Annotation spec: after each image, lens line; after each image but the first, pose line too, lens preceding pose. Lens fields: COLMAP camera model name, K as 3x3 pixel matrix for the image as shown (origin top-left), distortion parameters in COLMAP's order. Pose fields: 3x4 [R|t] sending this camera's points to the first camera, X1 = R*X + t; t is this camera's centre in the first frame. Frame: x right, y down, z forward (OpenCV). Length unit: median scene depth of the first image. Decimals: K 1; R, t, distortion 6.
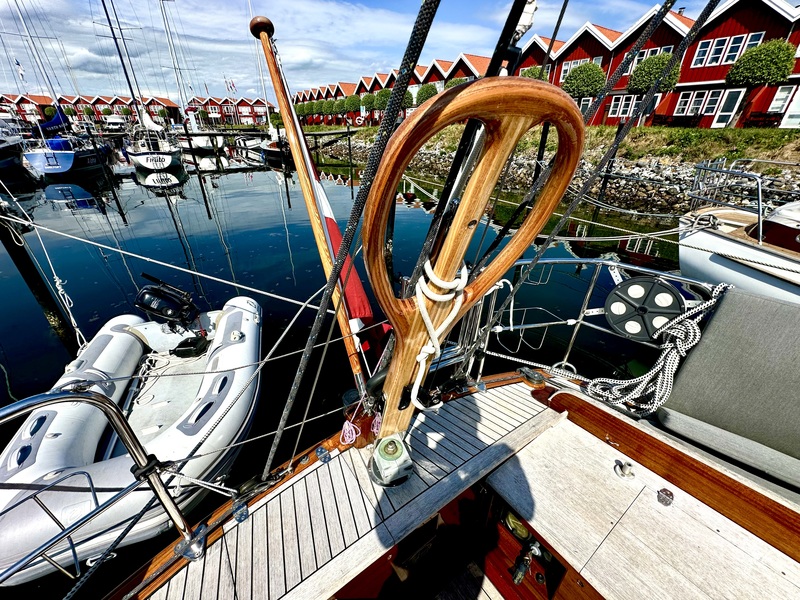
lens RADIAL K [[322.9, 0, 400.0], [0, 322.9, 300.0], [0, 0, 1]] dist [0.000486, 0.000126]
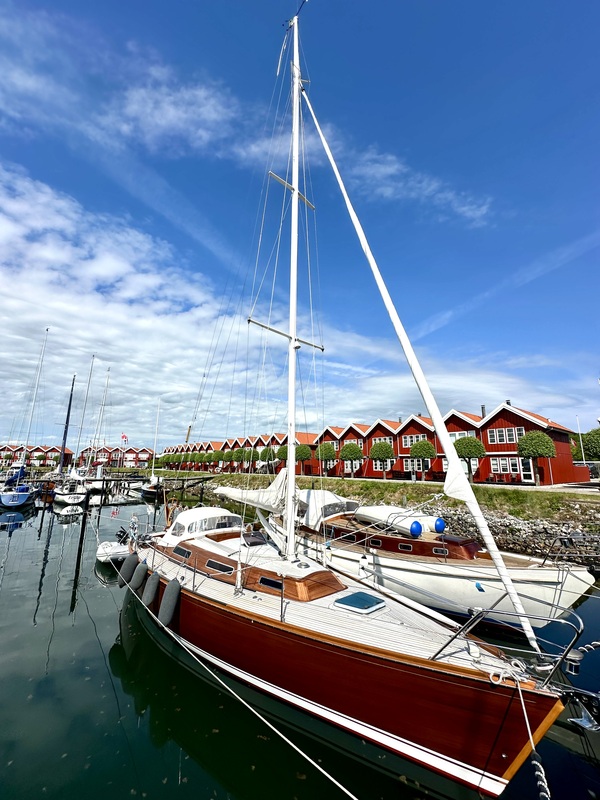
lens RADIAL K [[322.9, 0, 300.0], [0, 322.9, 400.0], [0, 0, 1]] dist [0.000486, 0.000126]
pose [[0.995461, 0.024352, 0.092005, 0.112661], [0.040204, 0.768629, -0.638430, 0.150523], [-0.086265, 0.639231, 0.764161, -0.364413]]
